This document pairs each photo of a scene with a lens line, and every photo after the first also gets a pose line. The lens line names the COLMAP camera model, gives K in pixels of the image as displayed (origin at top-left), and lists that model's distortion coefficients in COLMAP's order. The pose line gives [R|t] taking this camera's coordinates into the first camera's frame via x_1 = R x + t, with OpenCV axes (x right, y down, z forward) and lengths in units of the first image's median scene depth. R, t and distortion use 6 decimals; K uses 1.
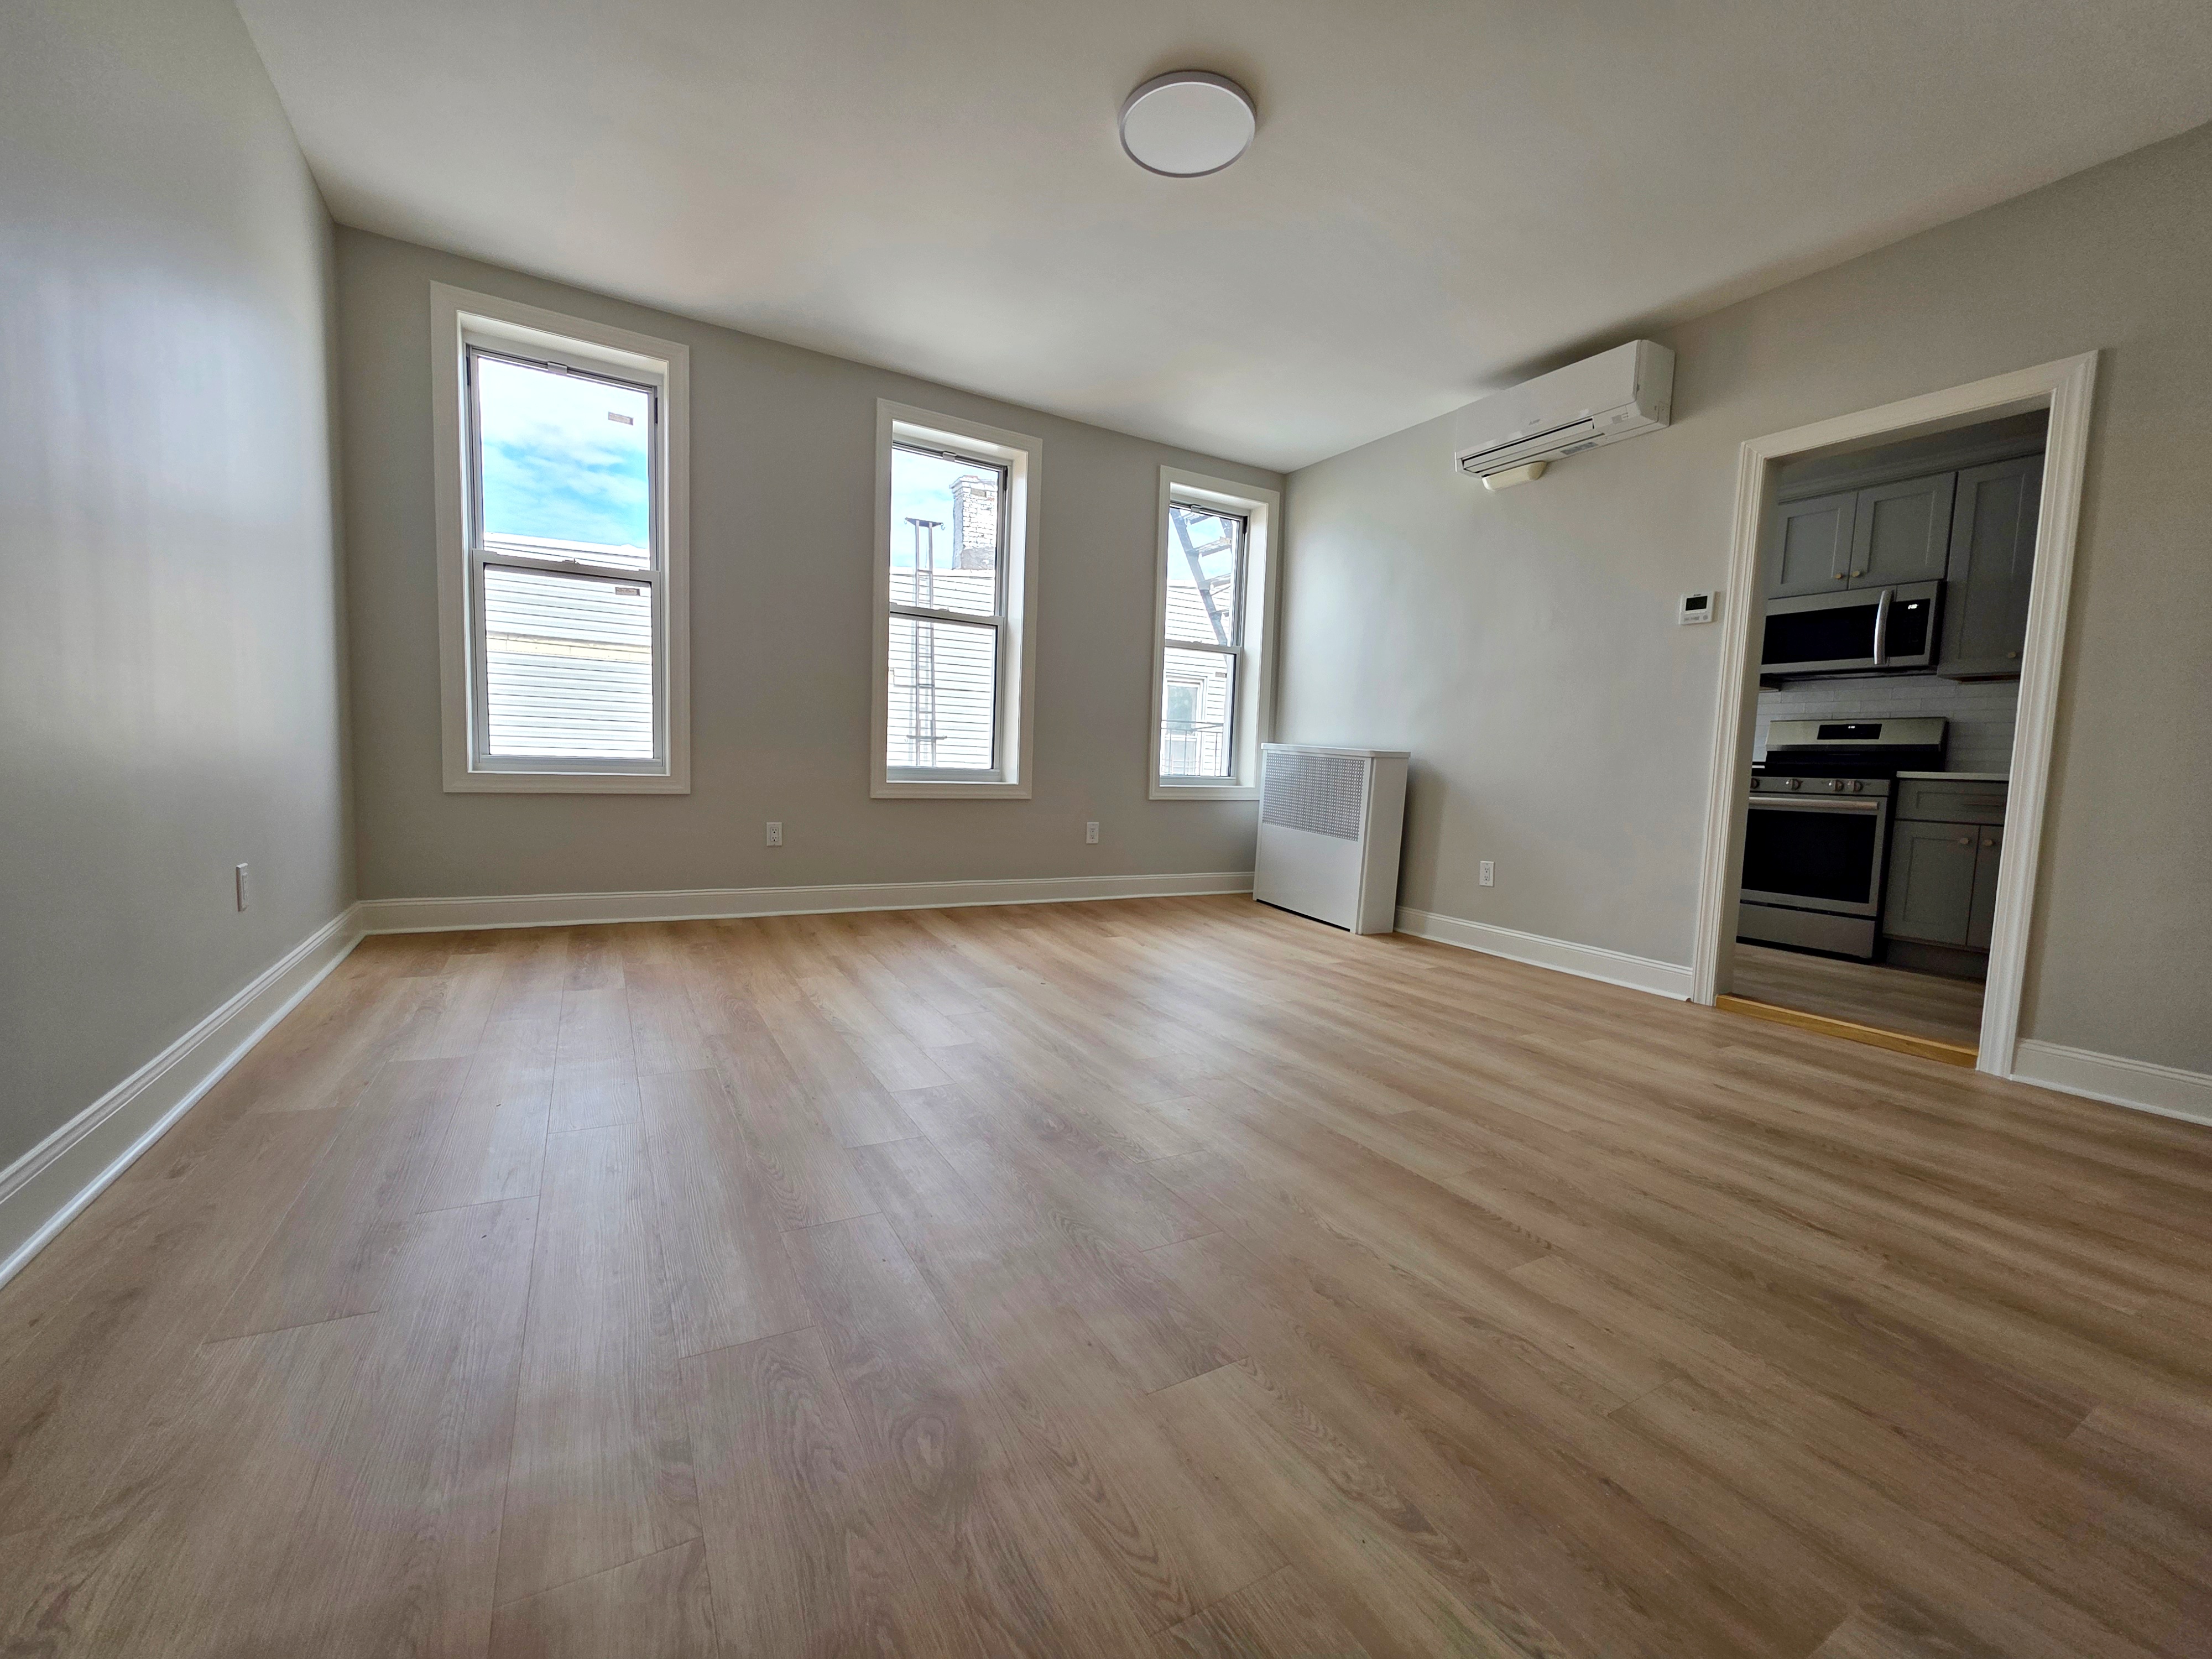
lens RADIAL K [[904.3, 0, 1109.2], [0, 904.3, 832.1], [0, 0, 1]] dist [0.008031, -0.000543]
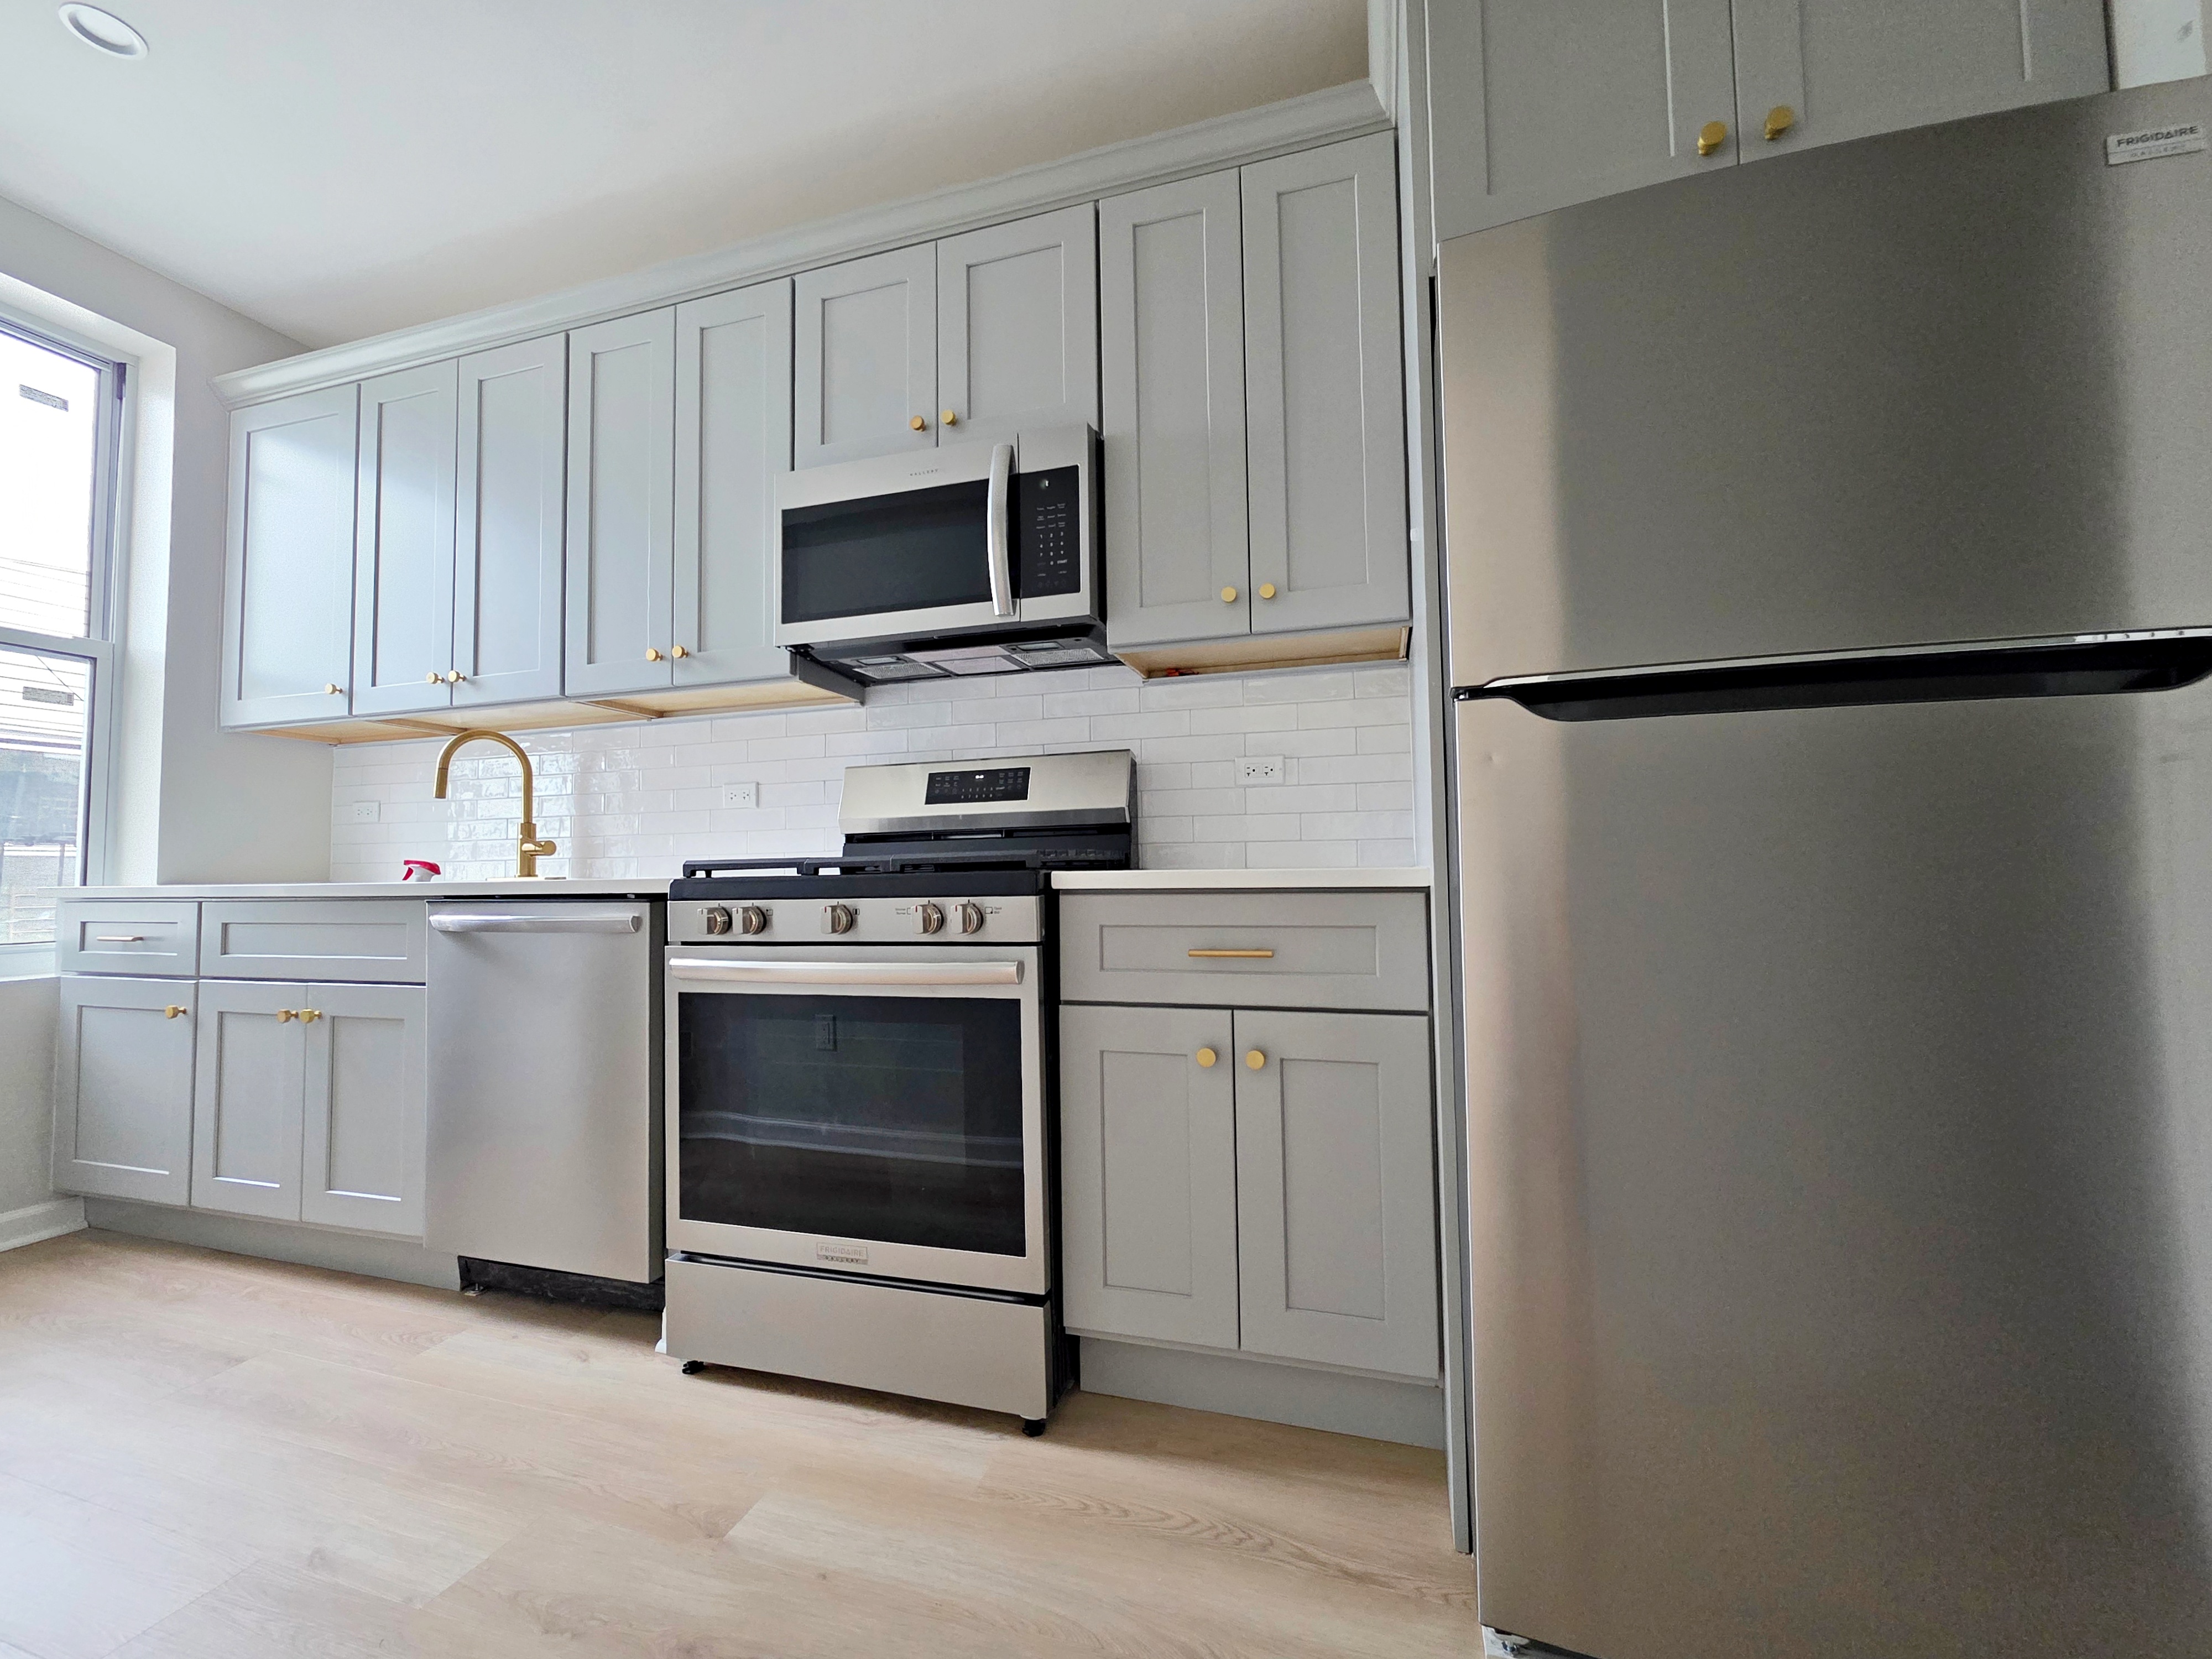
lens RADIAL K [[904.3, 0, 1112.3], [0, 904.3, 837.1], [0, 0, 1]] dist [0.008031, -0.000543]
pose [[0.741577, -0.020060, 0.670567, 0.589522], [0.096994, 0.992257, -0.077581, -0.045804], [-0.663819, 0.122573, 0.737781, 0.657282]]
